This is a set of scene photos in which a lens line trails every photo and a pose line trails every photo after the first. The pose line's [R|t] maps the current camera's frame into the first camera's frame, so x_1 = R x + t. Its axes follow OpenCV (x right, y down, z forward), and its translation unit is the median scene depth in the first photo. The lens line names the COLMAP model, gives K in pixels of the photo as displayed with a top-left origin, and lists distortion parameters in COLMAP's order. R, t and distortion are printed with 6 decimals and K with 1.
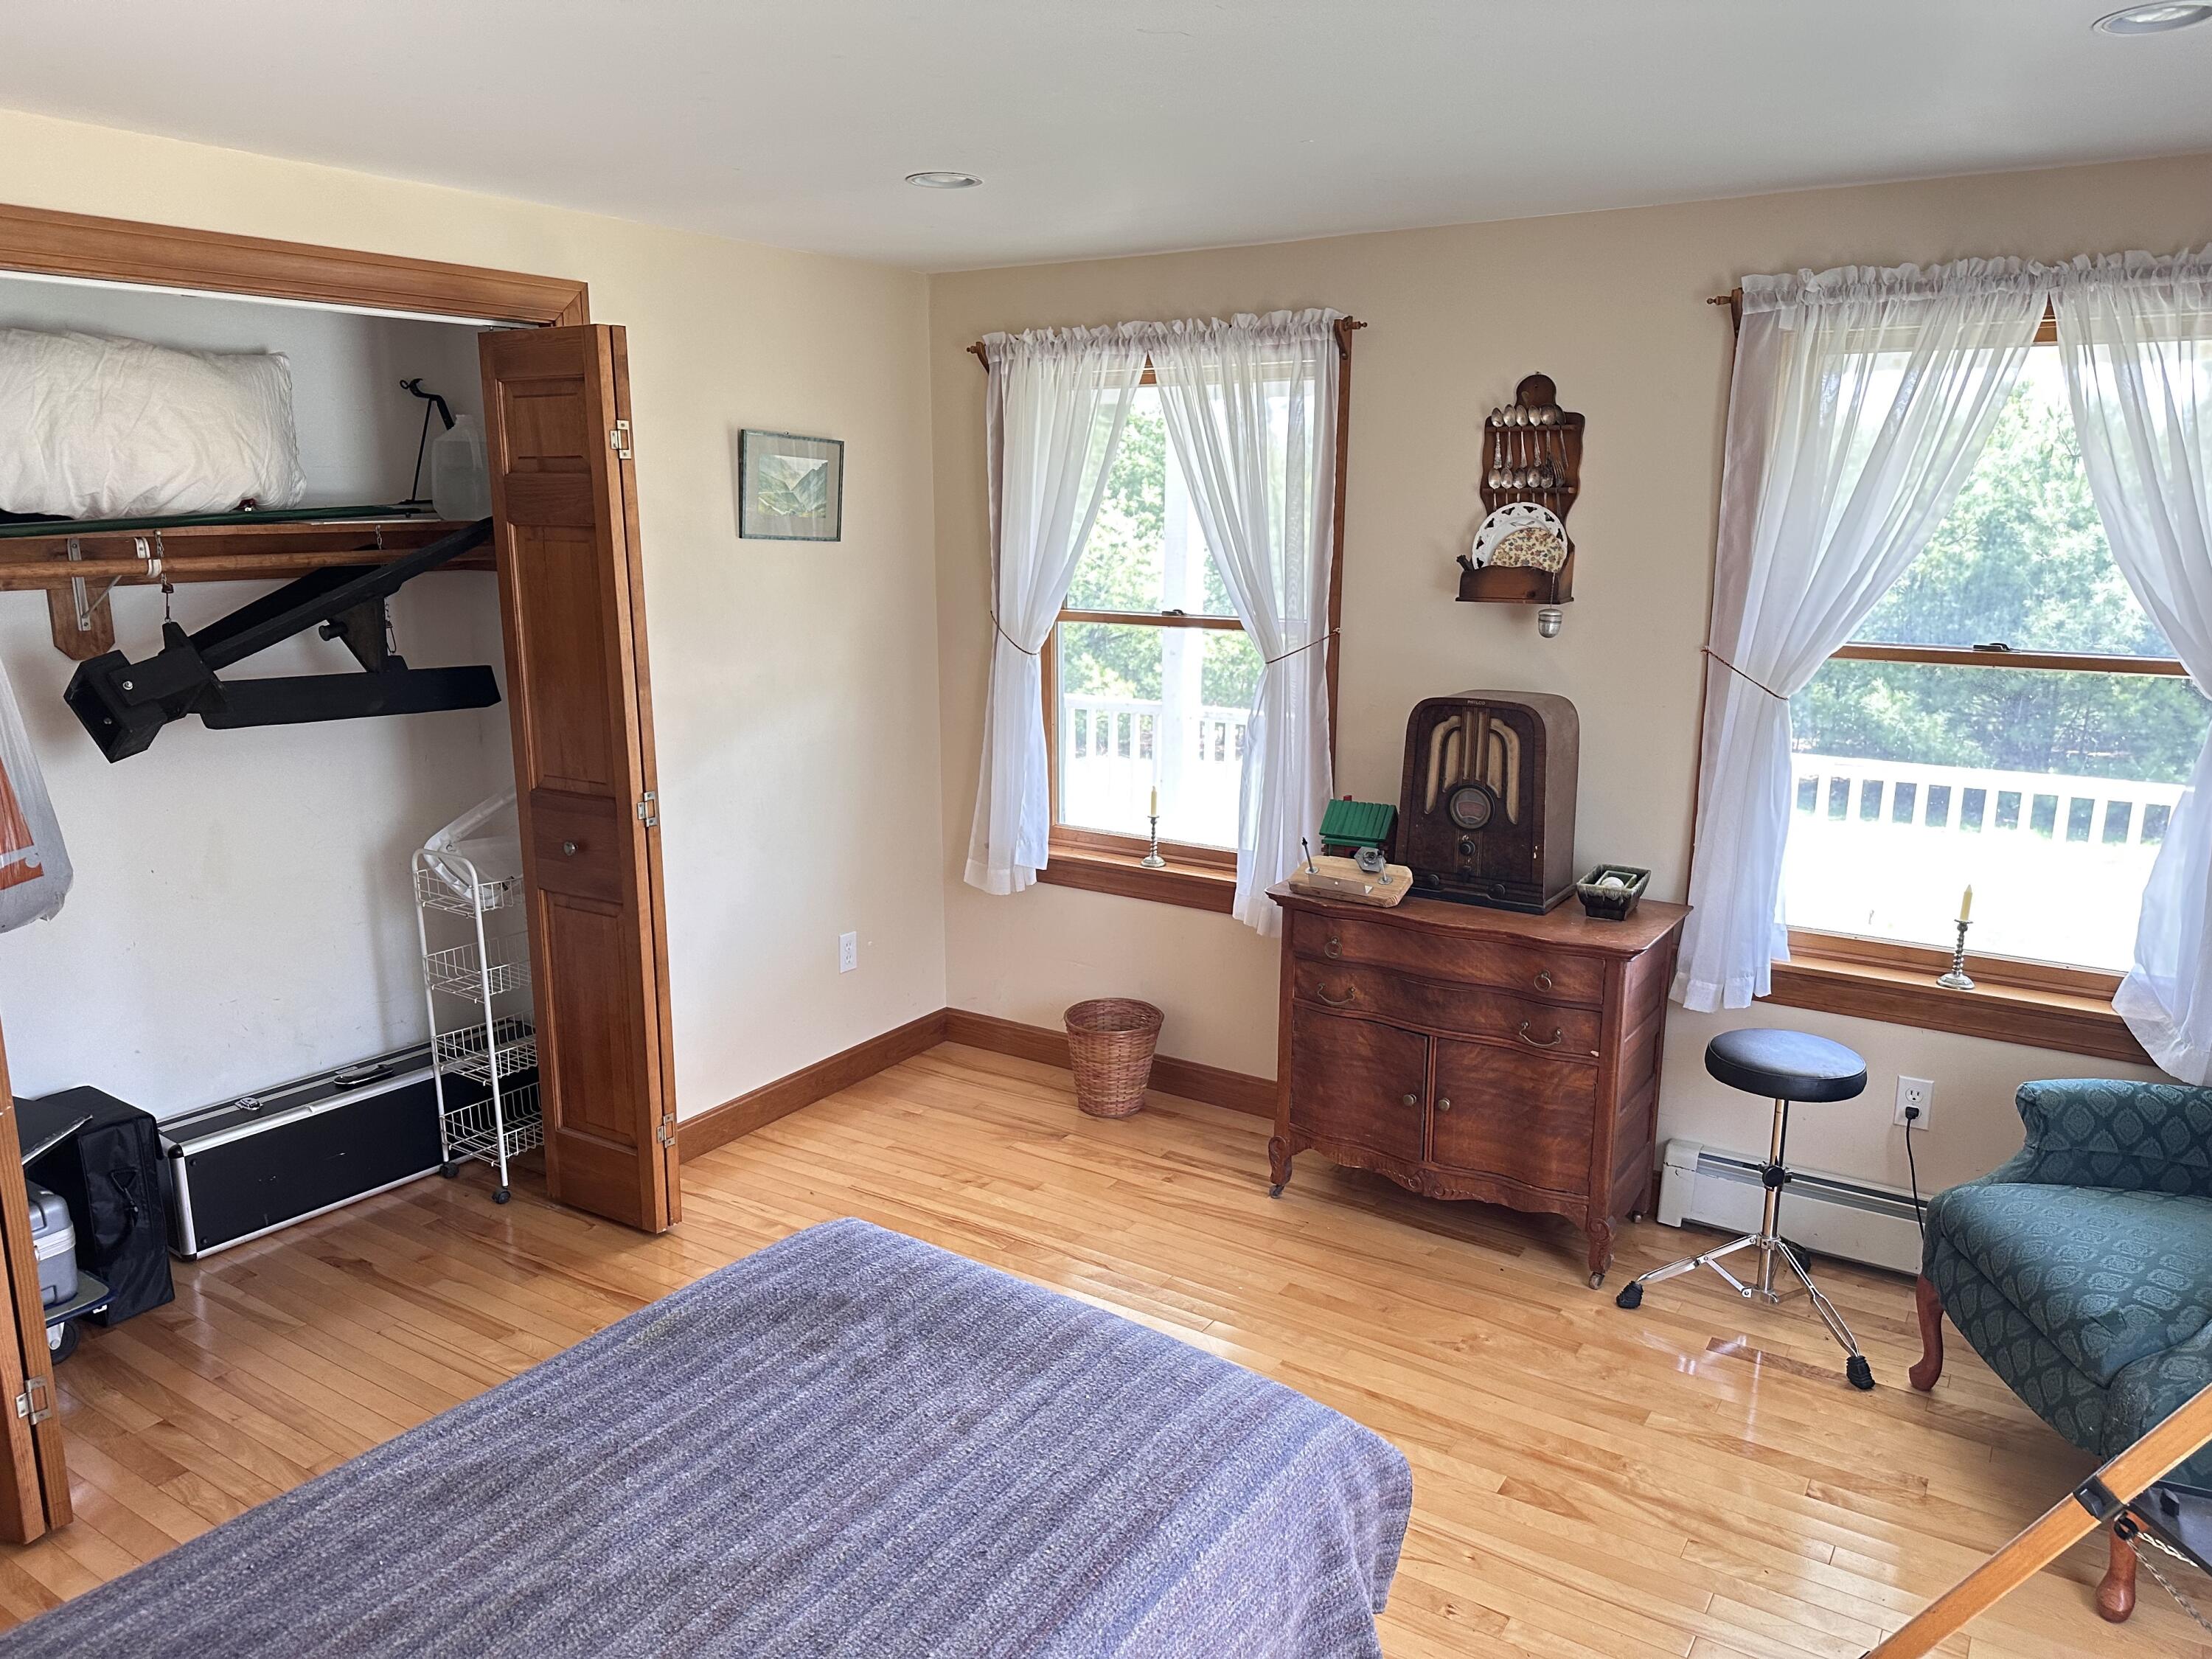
lens RADIAL K [[1552.6, 0, 1106.0], [0, 1552.6, 829.5], [0, 0, 1]] dist [0.090609, -0.135726]
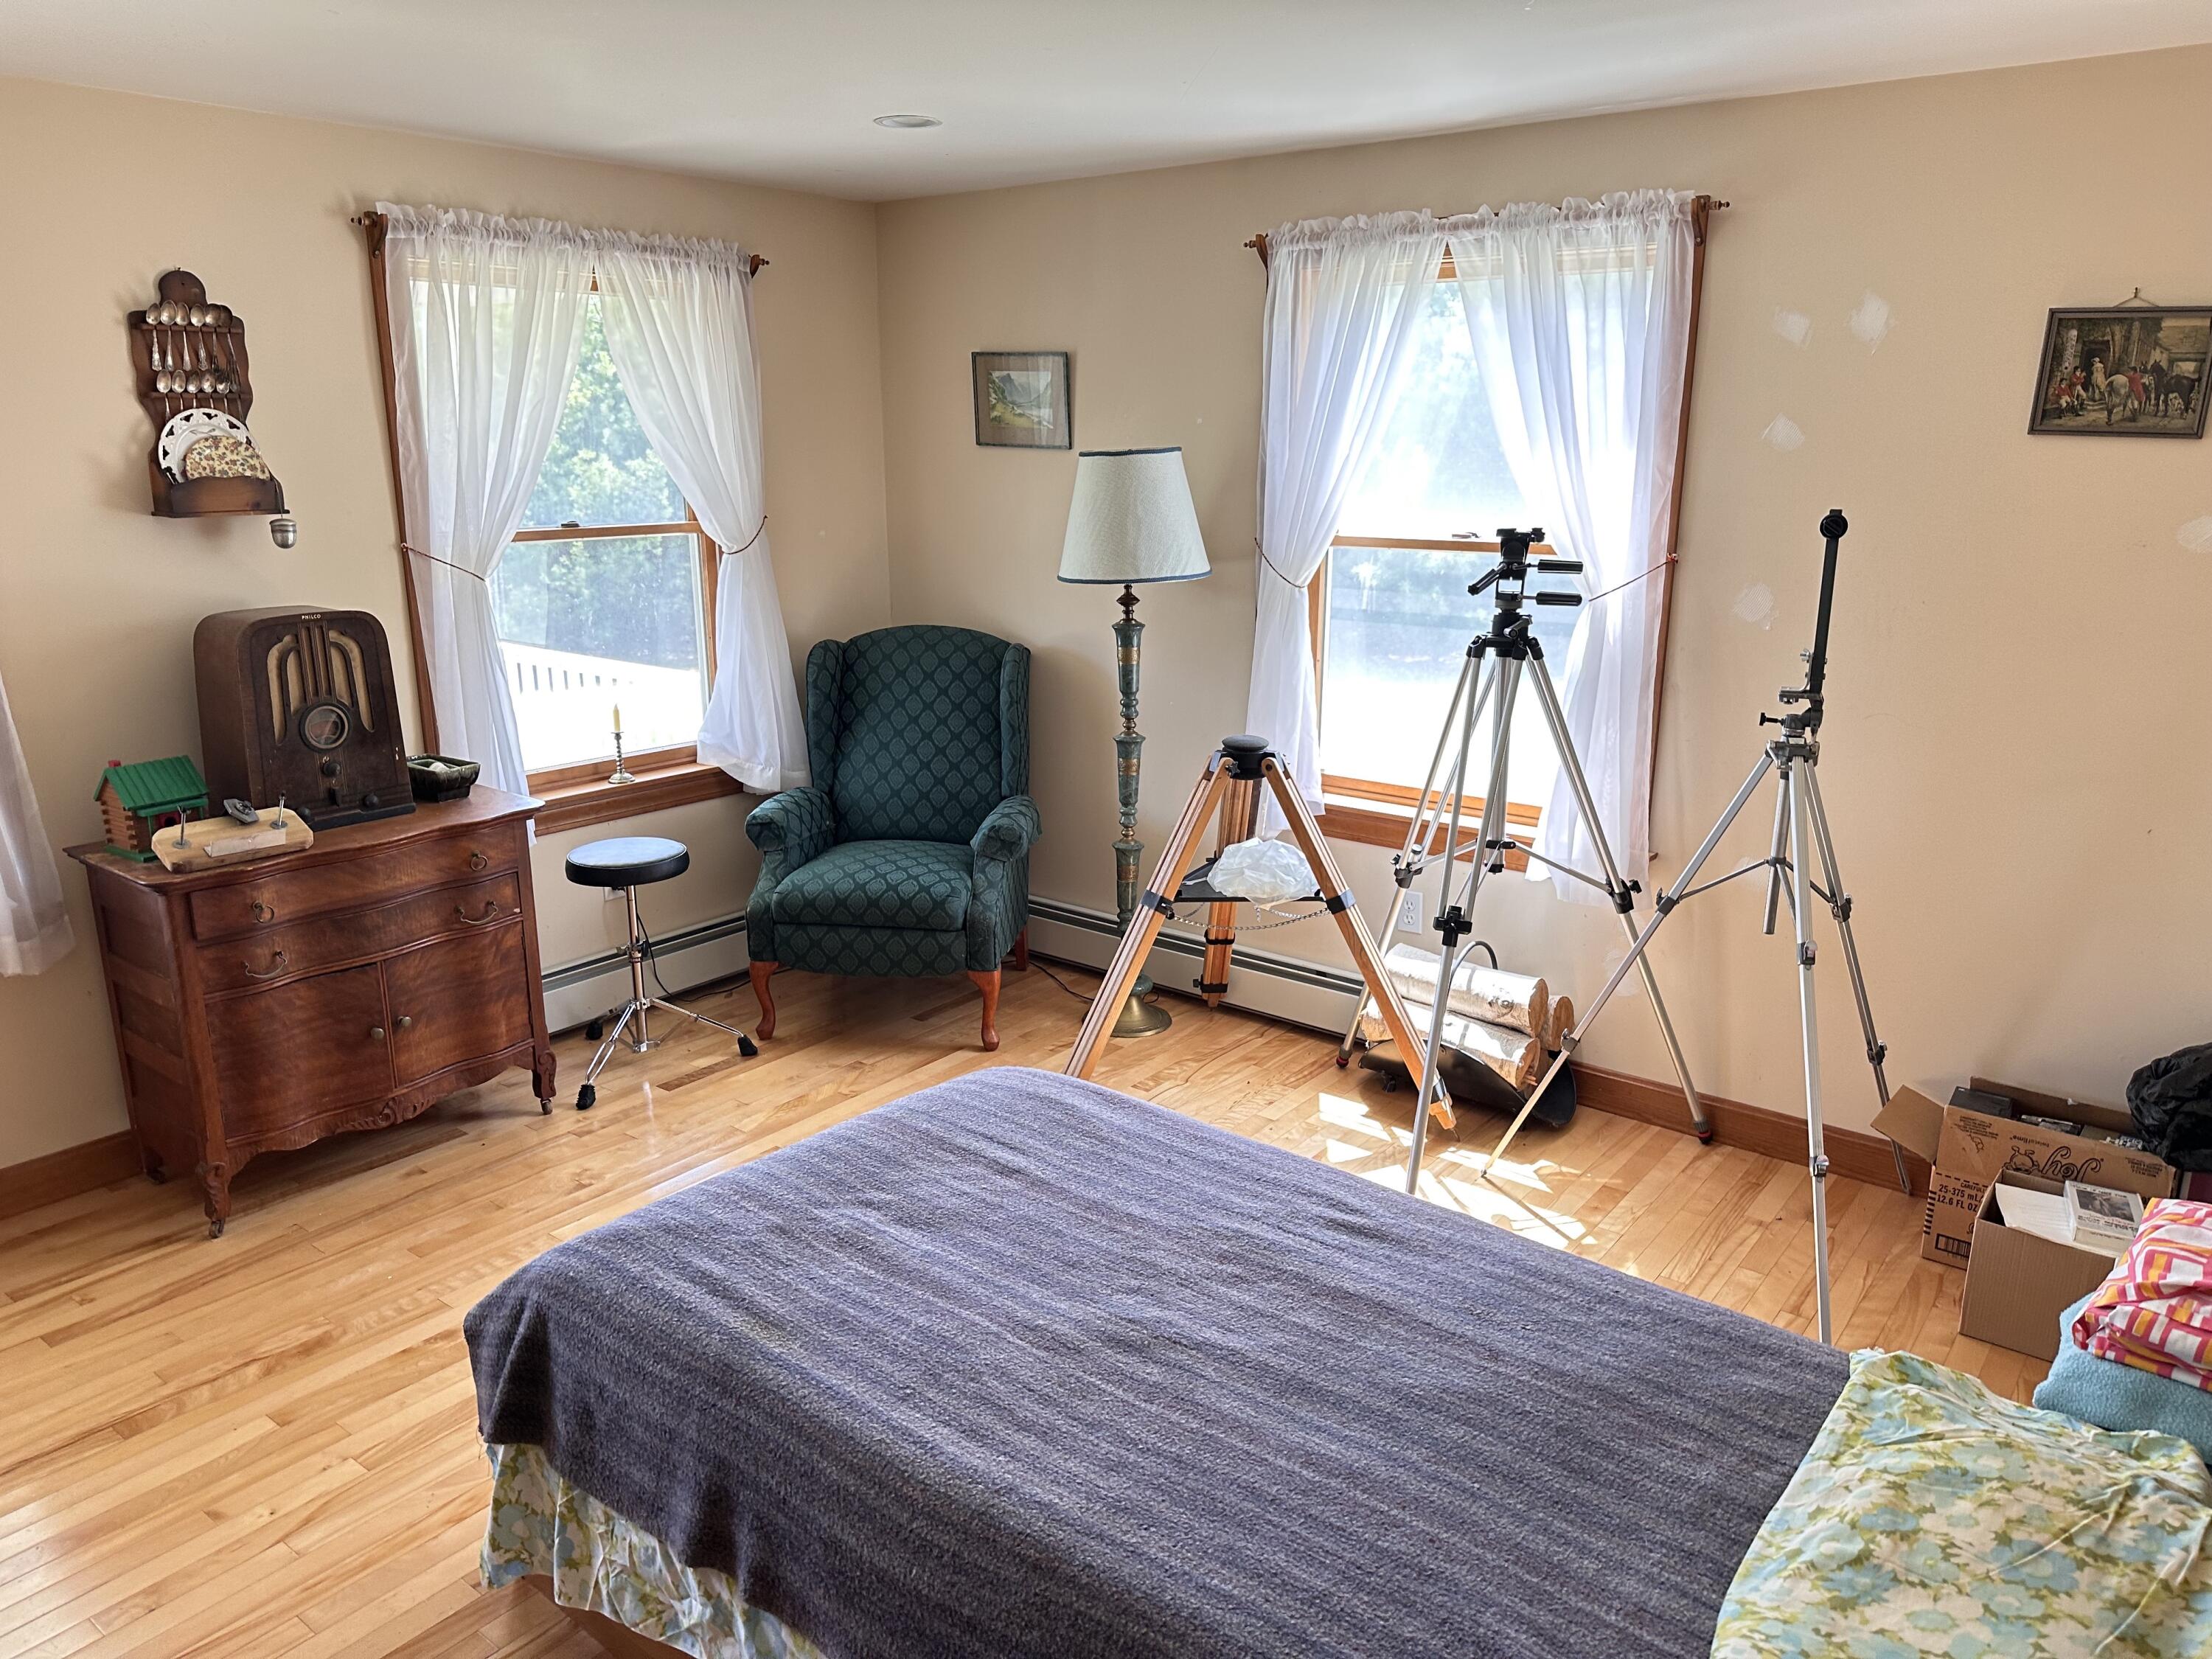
lens RADIAL K [[1552.6, 0, 1106.0], [0, 1552.6, 829.5], [0, 0, 1]] dist [0.090609, -0.135726]
pose [[0.084482, -0.249491, 0.964685, -0.664875], [0.210883, 0.950692, 0.227404, -0.071619], [-0.973854, 0.184224, 0.132930, 0.404525]]
